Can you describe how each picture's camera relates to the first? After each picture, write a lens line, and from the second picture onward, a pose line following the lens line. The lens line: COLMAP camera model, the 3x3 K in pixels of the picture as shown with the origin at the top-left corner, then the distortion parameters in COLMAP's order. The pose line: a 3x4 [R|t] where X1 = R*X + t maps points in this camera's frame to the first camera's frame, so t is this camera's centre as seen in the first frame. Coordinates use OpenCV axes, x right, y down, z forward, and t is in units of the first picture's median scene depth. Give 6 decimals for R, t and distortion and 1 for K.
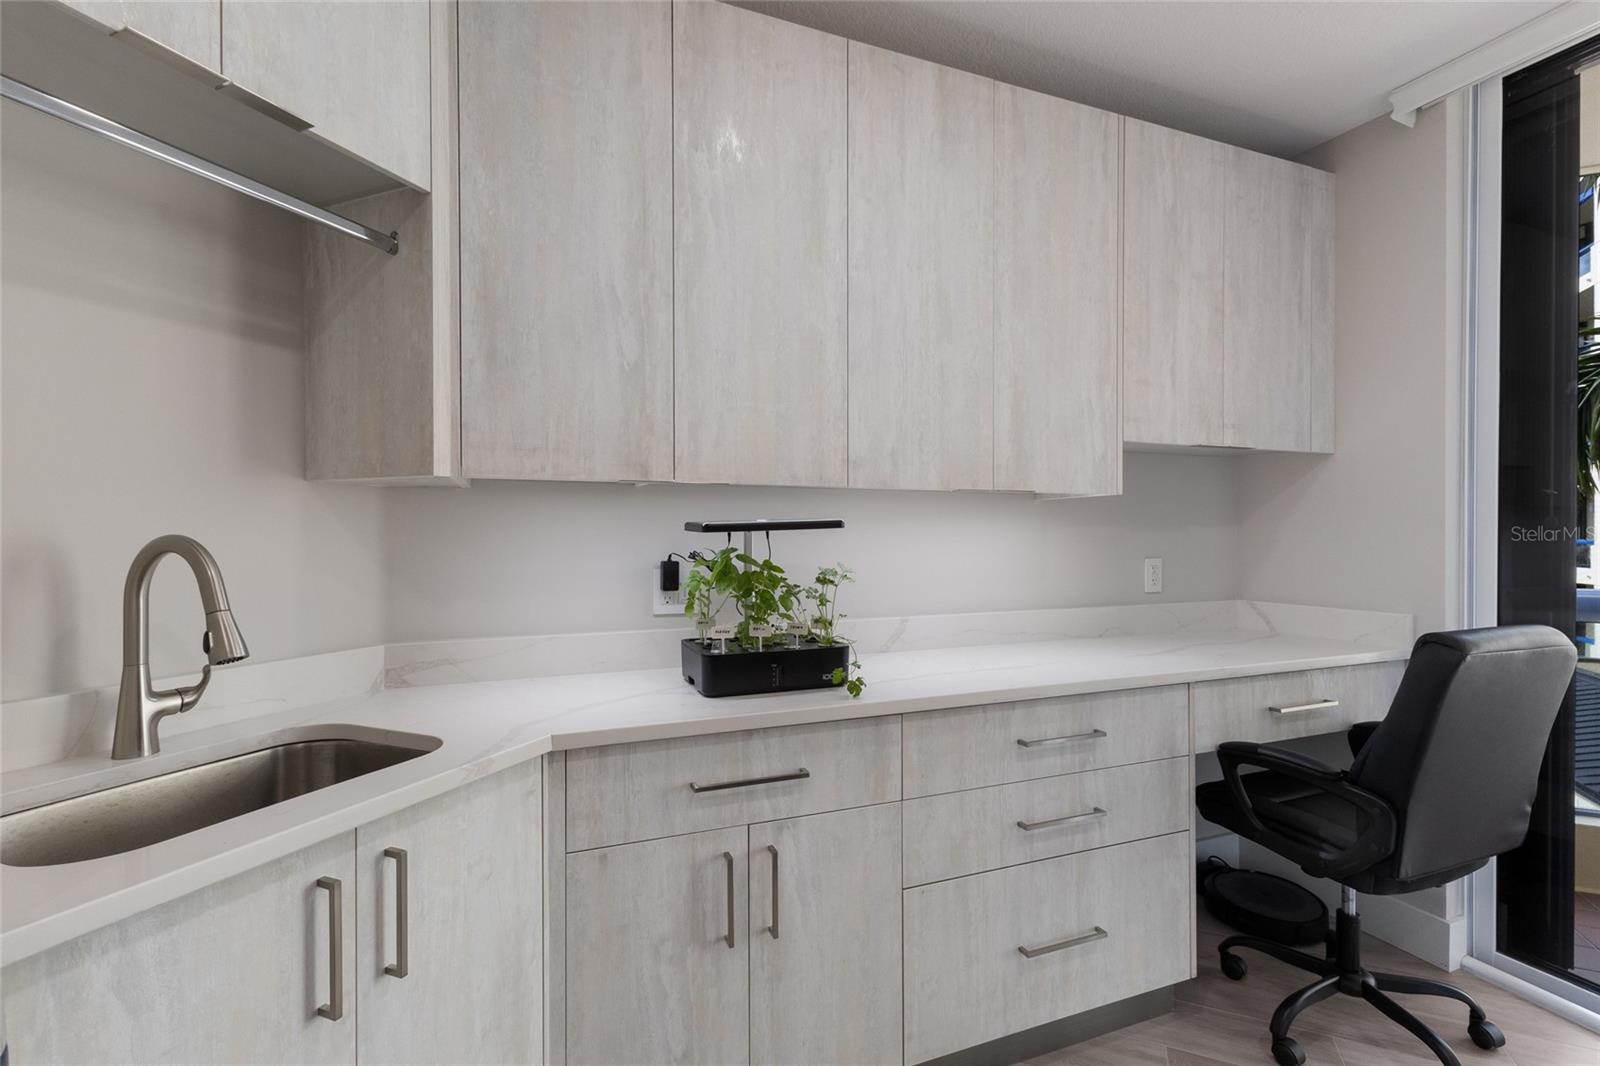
lens RADIAL K [[720.8, 0, 812.9], [0, 720.8, 541.6], [0, 0, 1]] dist [0.005102, -0.000609]
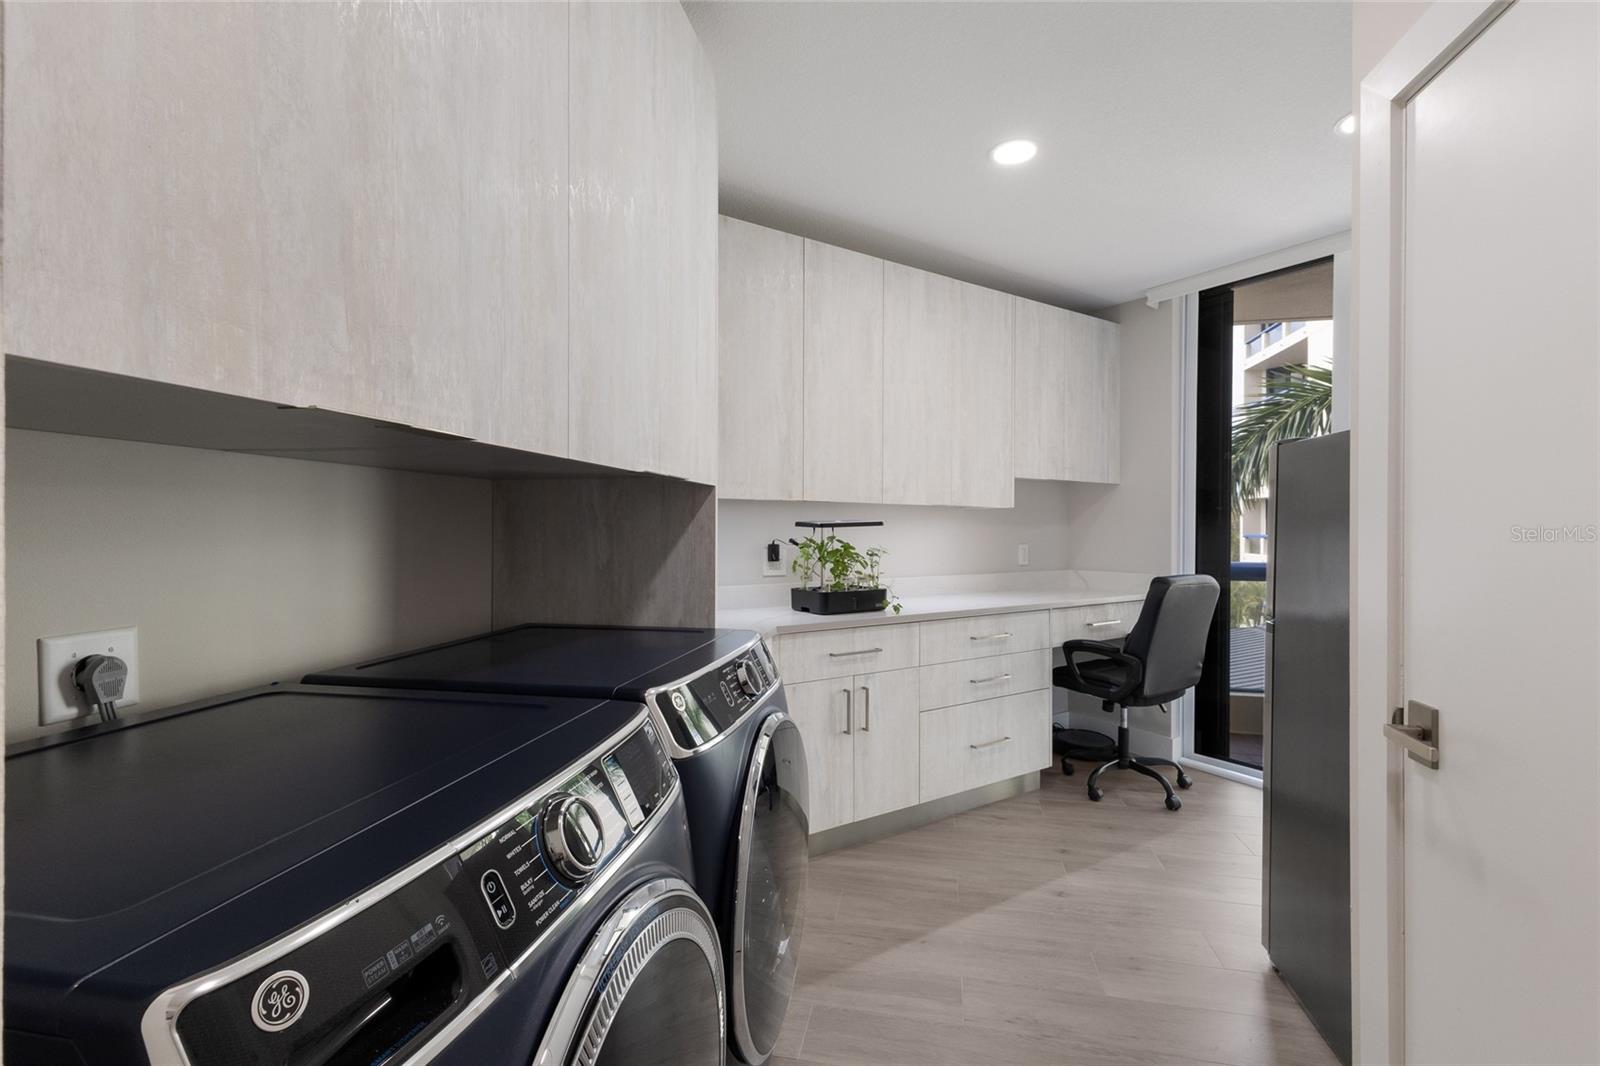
lens RADIAL K [[709.2, 0, 815.3], [0, 709.2, 537.7], [0, 0, 1]] dist [0.005410, 0.000057]
pose [[0.977639, 0.003495, 0.210260, -0.472663], [-0.003870, 0.999992, 0.001372, 0.009308], [-0.210254, -0.002155, 0.977644, -0.689800]]
